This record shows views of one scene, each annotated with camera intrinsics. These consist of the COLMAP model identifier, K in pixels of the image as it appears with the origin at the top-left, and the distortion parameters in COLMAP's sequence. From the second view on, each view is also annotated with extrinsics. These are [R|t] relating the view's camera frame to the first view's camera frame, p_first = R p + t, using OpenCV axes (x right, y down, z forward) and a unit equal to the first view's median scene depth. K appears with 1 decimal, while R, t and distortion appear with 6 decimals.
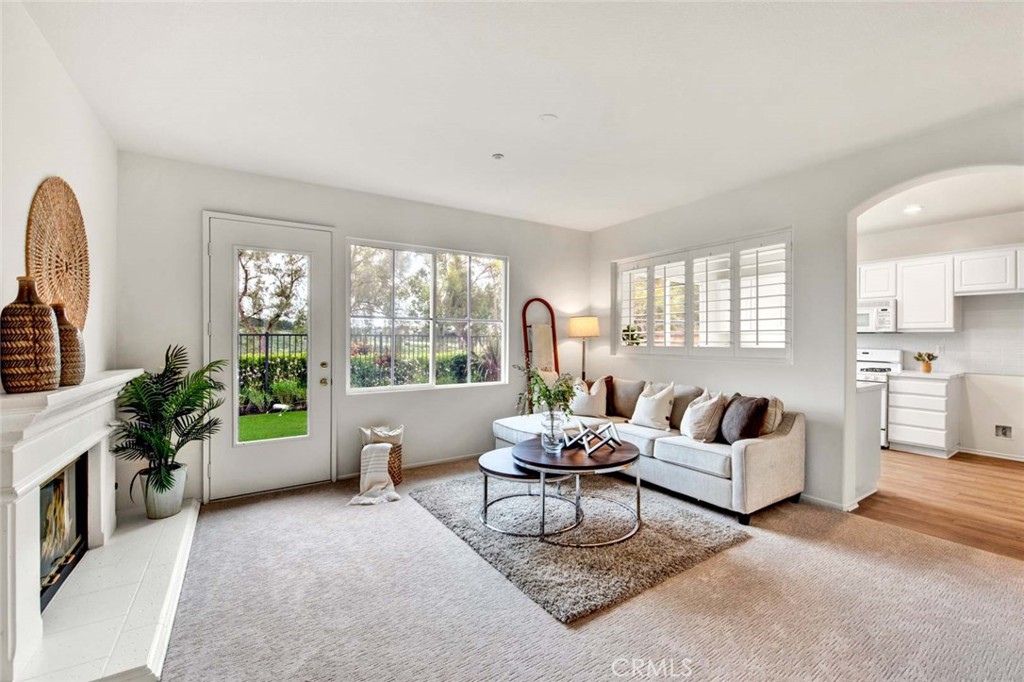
lens RADIAL K [[465.4, 0, 513.0], [0, 465.4, 335.1], [0, 0, 1]] dist [-0.002060, -0.008415]
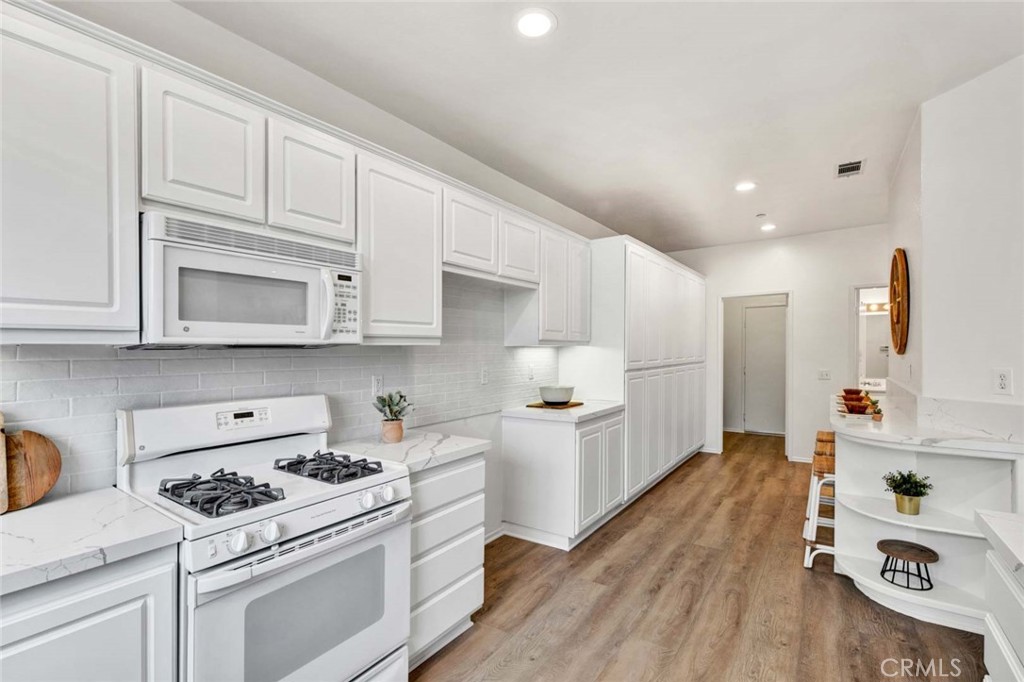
lens RADIAL K [[446.4, 0, 572.6], [0, 446.4, 344.3], [0, 0, 1]] dist [-0.000006, -0.007101]
pose [[-0.390462, 0.010223, 0.920562, 0.458914], [-0.001224, 0.999932, -0.011624, -0.003286], [-0.920618, -0.005666, -0.390423, 1.007060]]
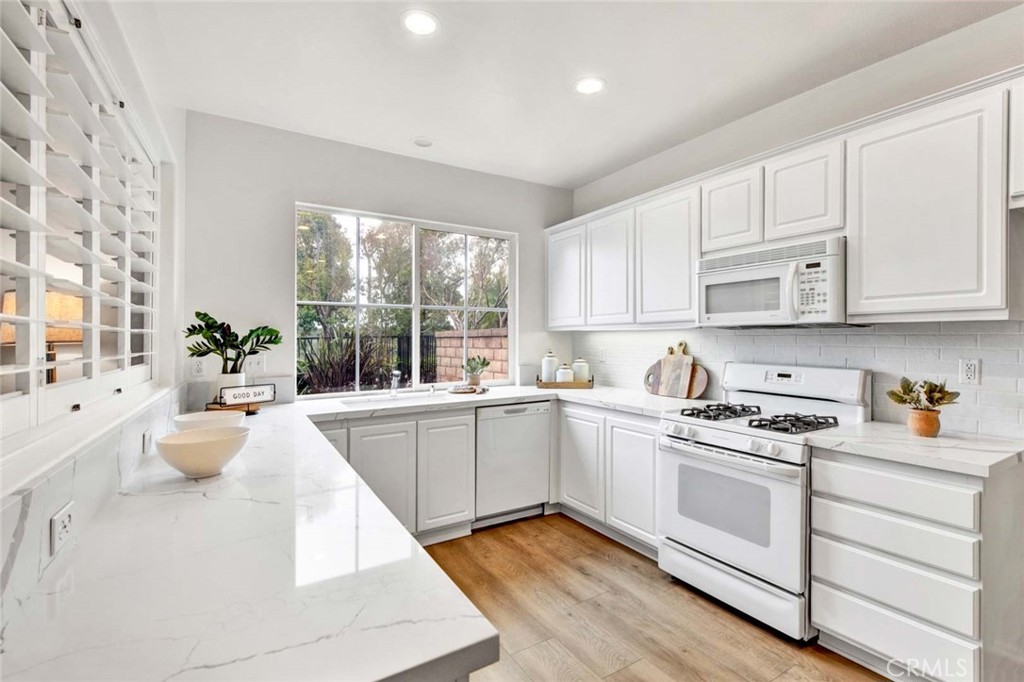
lens RADIAL K [[465.4, 0, 513.0], [0, 465.4, 335.1], [0, 0, 1]] dist [-0.002060, -0.008415]
pose [[0.997230, -0.002658, -0.074338, 0.603338], [0.002643, 0.999996, -0.000302, 0.002453], [0.074338, 0.000104, 0.997233, 0.621276]]
